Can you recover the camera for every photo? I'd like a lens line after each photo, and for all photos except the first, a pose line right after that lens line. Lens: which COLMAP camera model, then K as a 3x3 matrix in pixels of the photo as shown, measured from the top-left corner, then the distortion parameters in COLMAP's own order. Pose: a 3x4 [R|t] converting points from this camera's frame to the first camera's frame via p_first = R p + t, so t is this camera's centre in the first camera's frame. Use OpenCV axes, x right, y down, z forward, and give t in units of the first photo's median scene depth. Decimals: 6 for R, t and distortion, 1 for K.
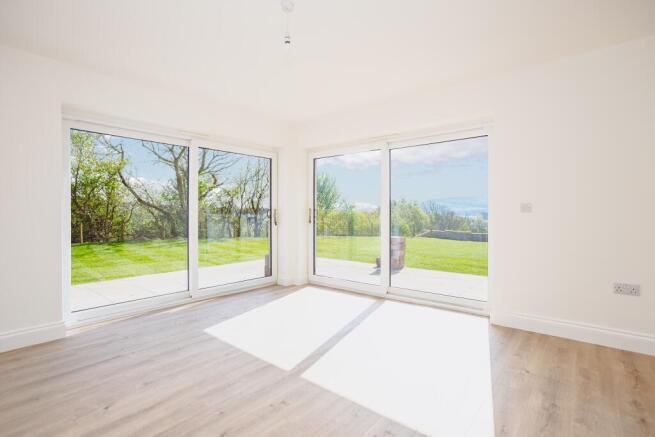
lens RADIAL K [[314.3, 0, 325.3], [0, 314.3, 218.9], [0, 0, 1]] dist [-0.004378, 0.000642]
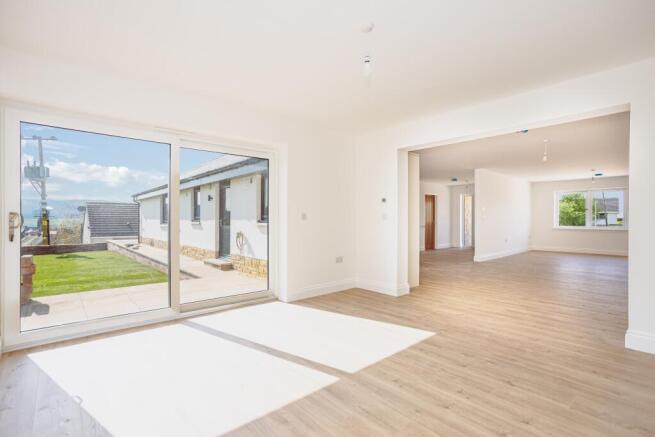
lens RADIAL K [[314.3, 0, 325.3], [0, 314.3, 218.9], [0, 0, 1]] dist [-0.004378, 0.000642]
pose [[0.125439, 0.014499, 0.991995, -1.063245], [0.009874, 0.999825, -0.015862, 0.001629], [-0.992052, 0.011785, 0.125274, 0.888534]]
